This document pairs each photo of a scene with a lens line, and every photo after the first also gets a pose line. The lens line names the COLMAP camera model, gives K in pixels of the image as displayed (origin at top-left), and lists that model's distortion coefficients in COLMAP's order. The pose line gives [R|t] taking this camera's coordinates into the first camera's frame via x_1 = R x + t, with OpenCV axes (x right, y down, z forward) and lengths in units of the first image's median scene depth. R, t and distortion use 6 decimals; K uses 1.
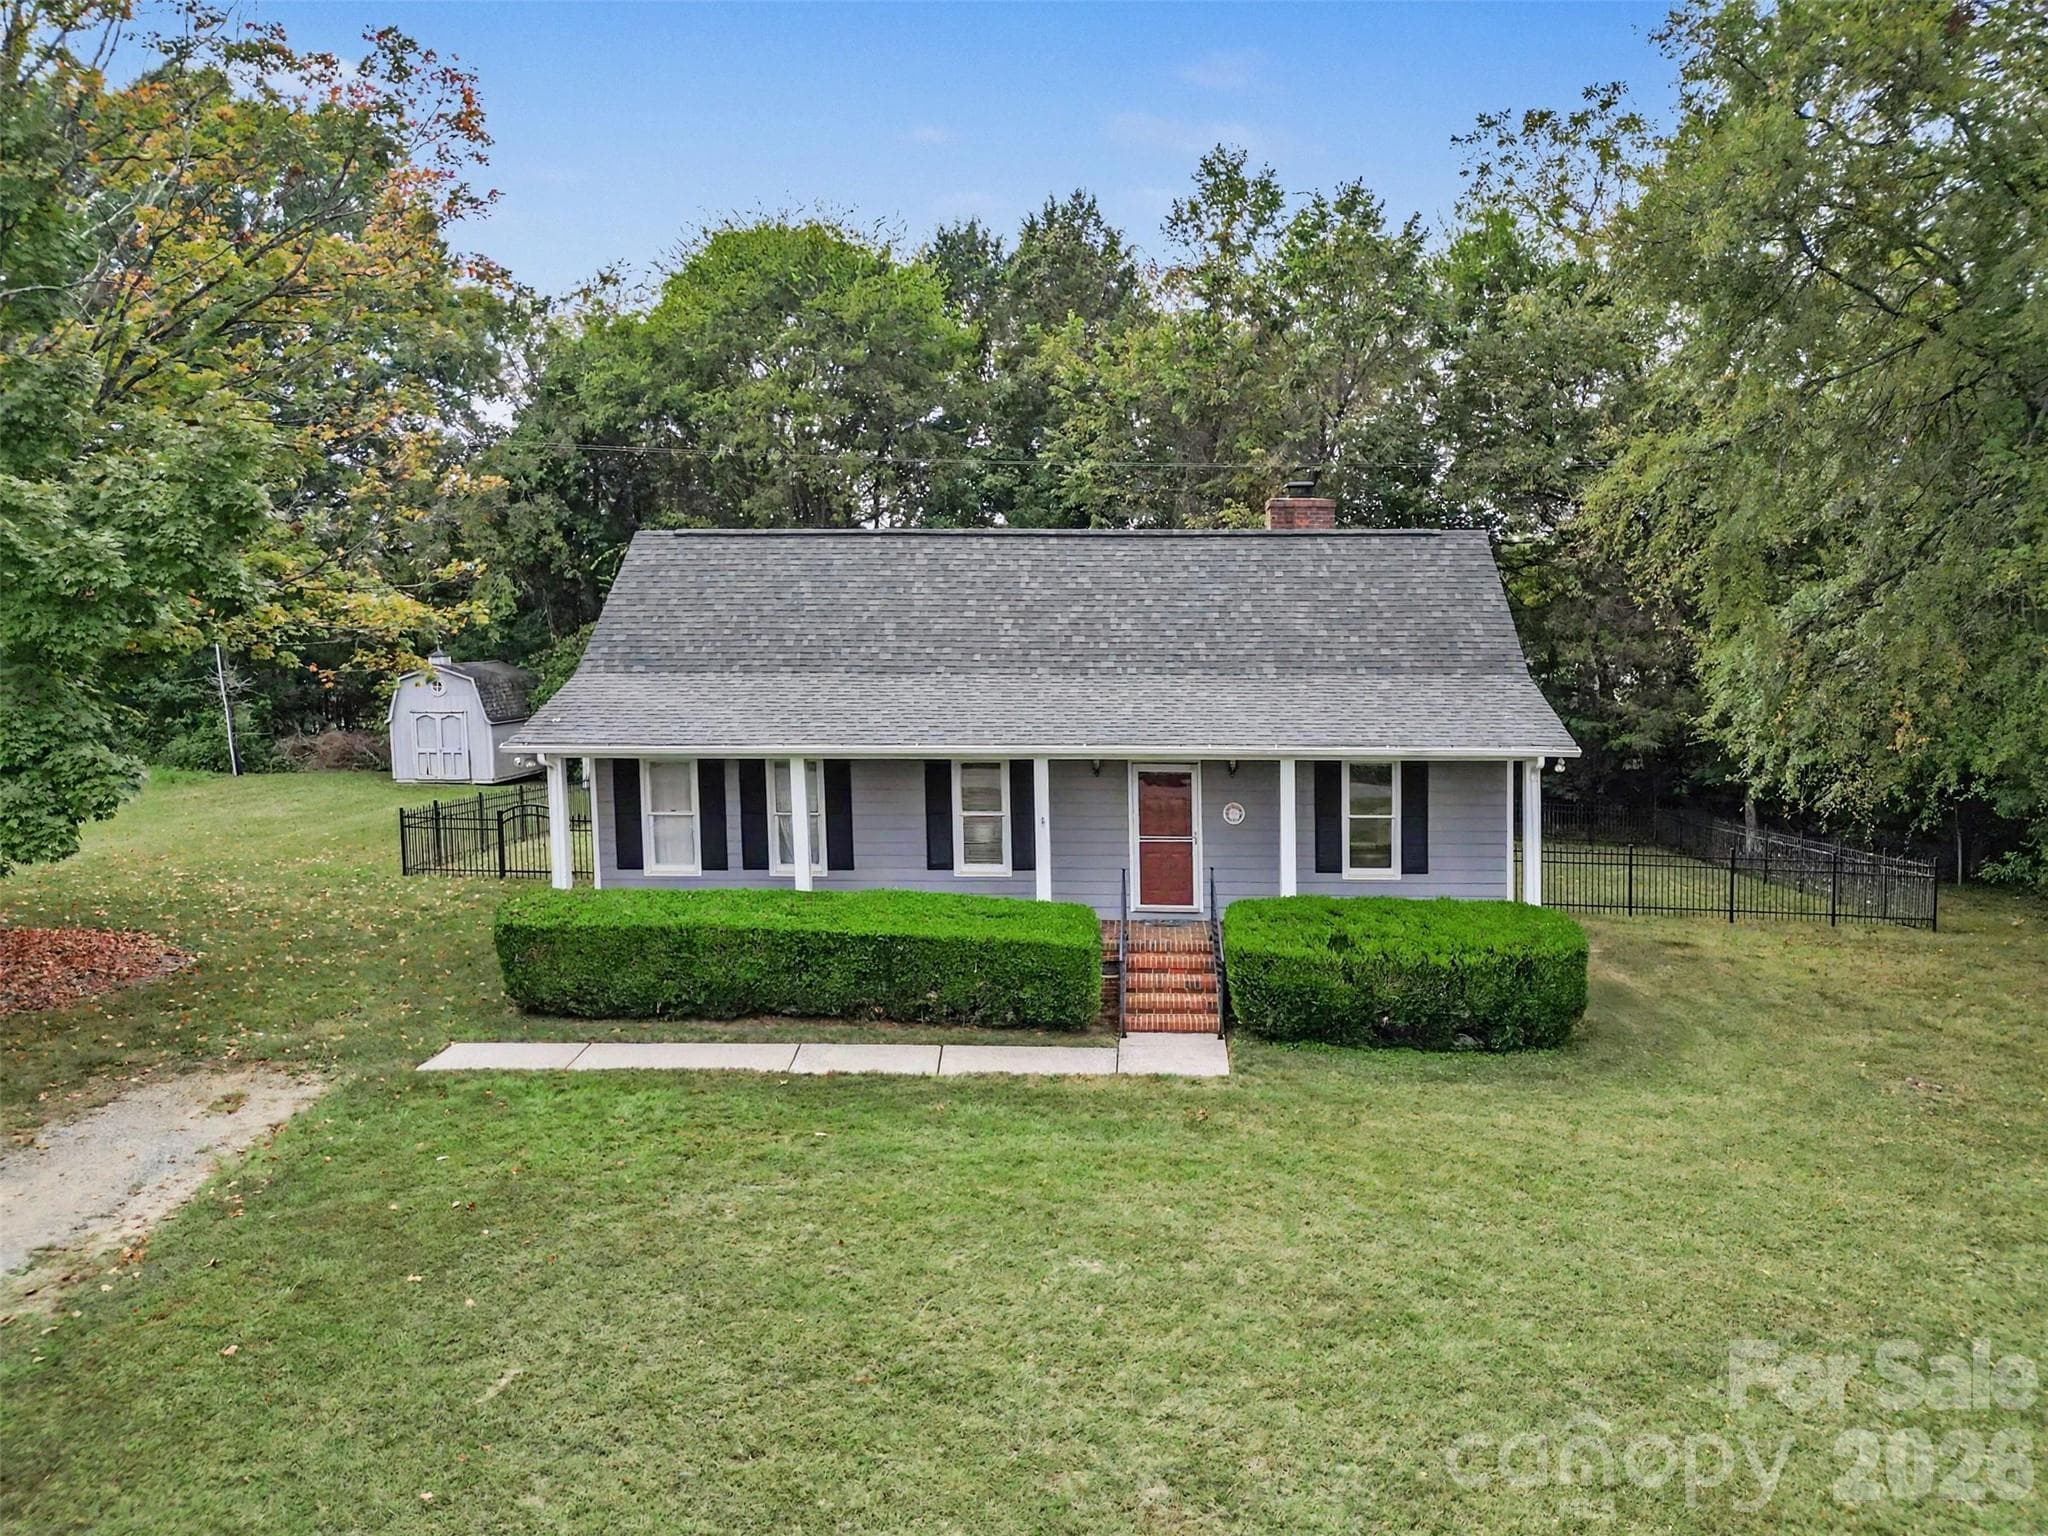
lens RADIAL K [[1556.4, 0, 1025.2], [0, 1556.4, 717.5], [0, 0, 1]] dist [0.027236, -0.144942]
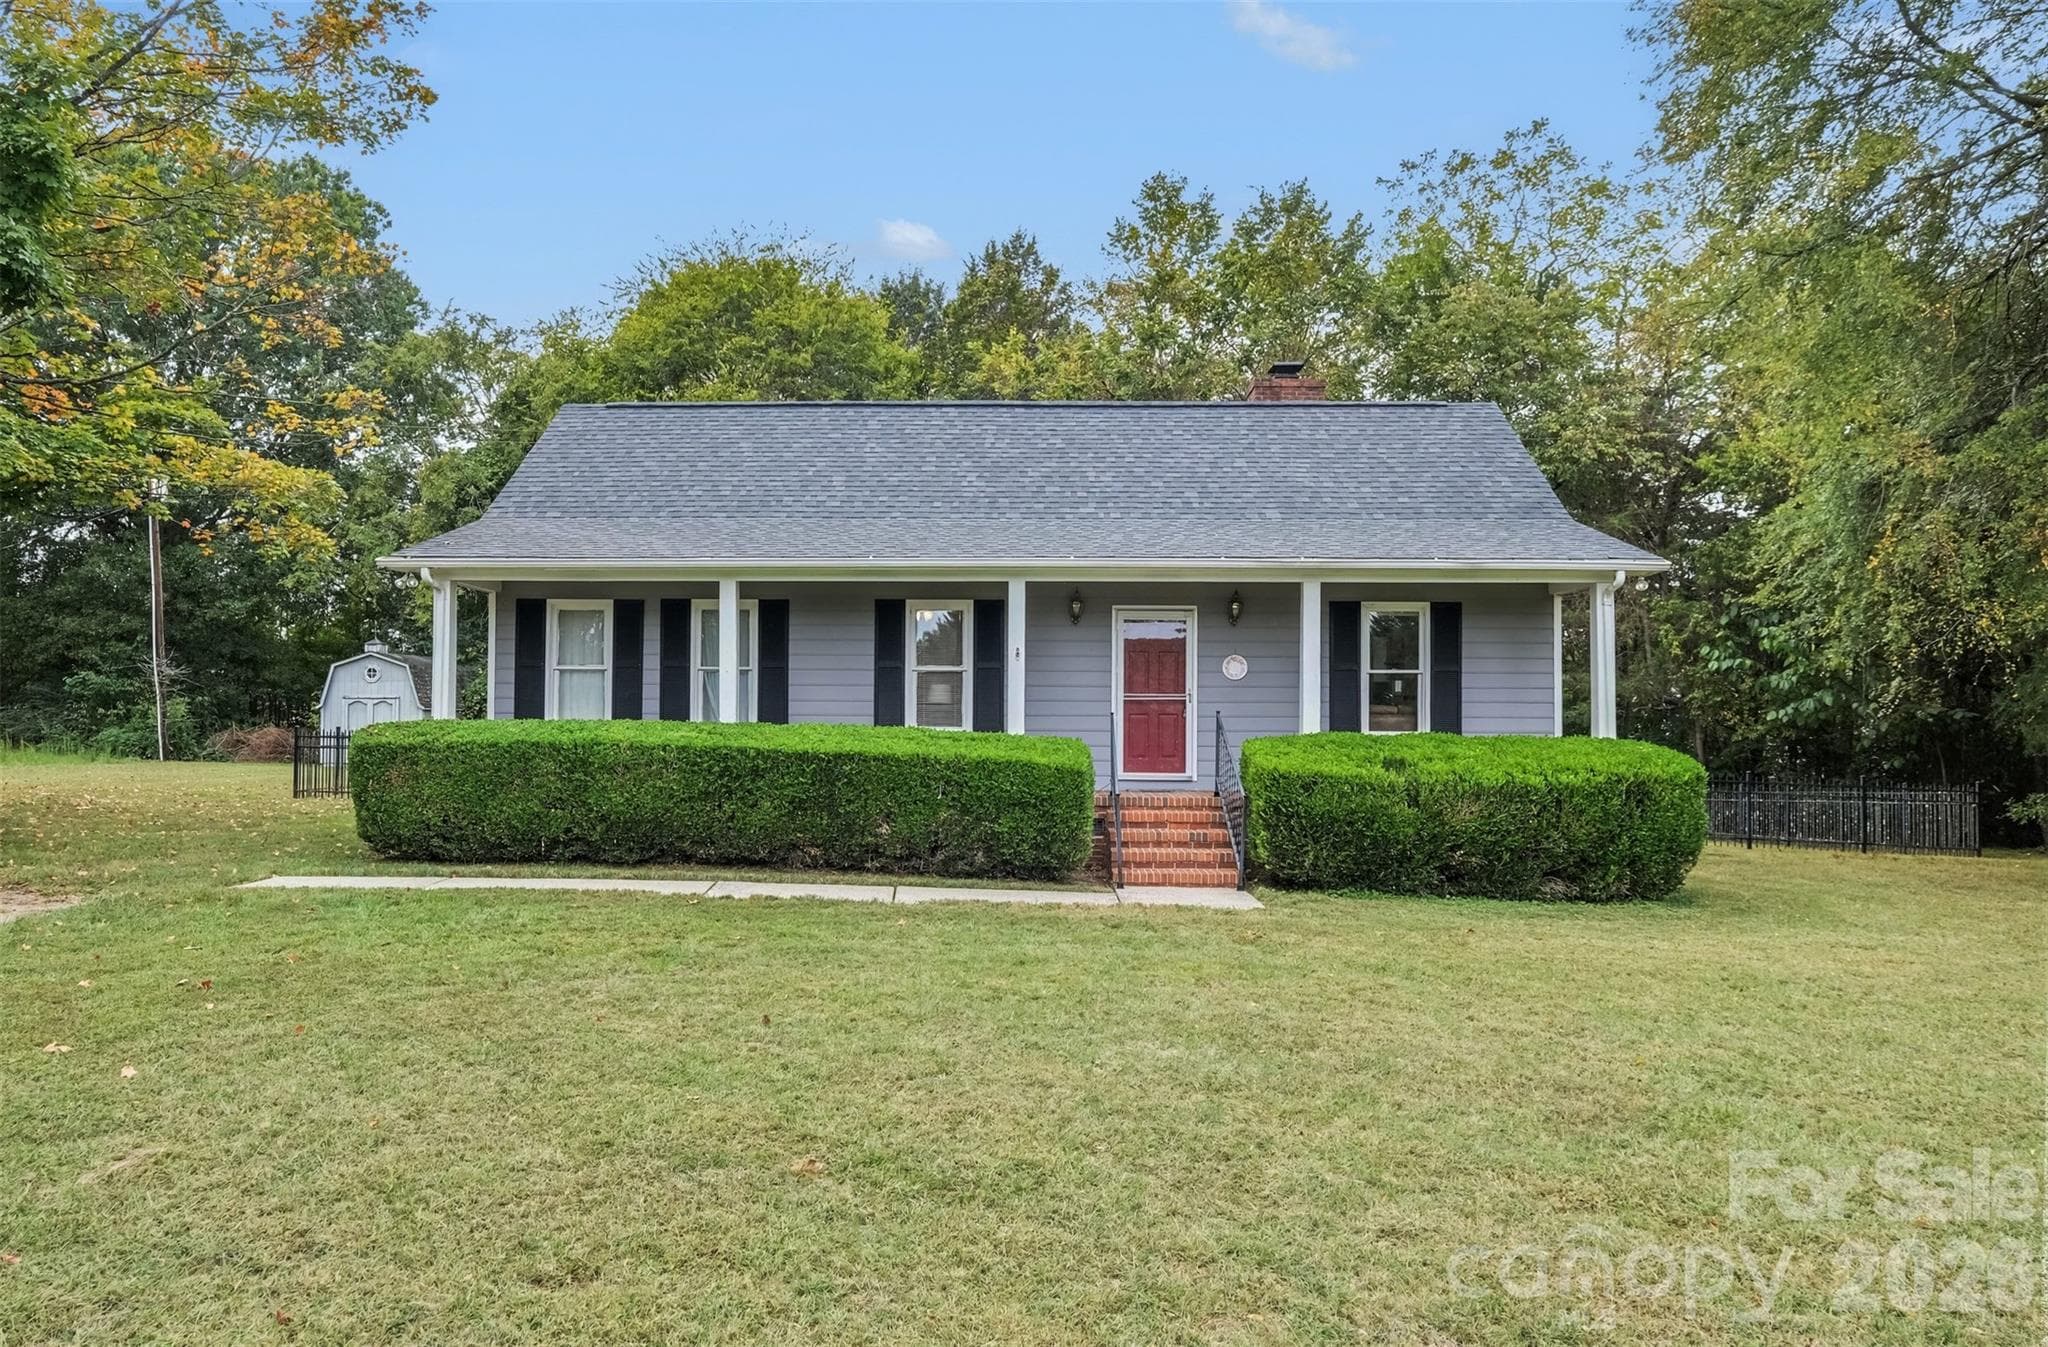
lens RADIAL K [[1358.2, 0, 984.1], [0, 1358.2, 717.6], [0, 0, 1]] dist [0.000141, 0.001259]
pose [[0.998657, 0.034993, 0.038209, -0.033714], [-0.031994, 0.996559, -0.076461, 0.157092], [-0.040753, 0.075136, 0.996340, 0.267034]]
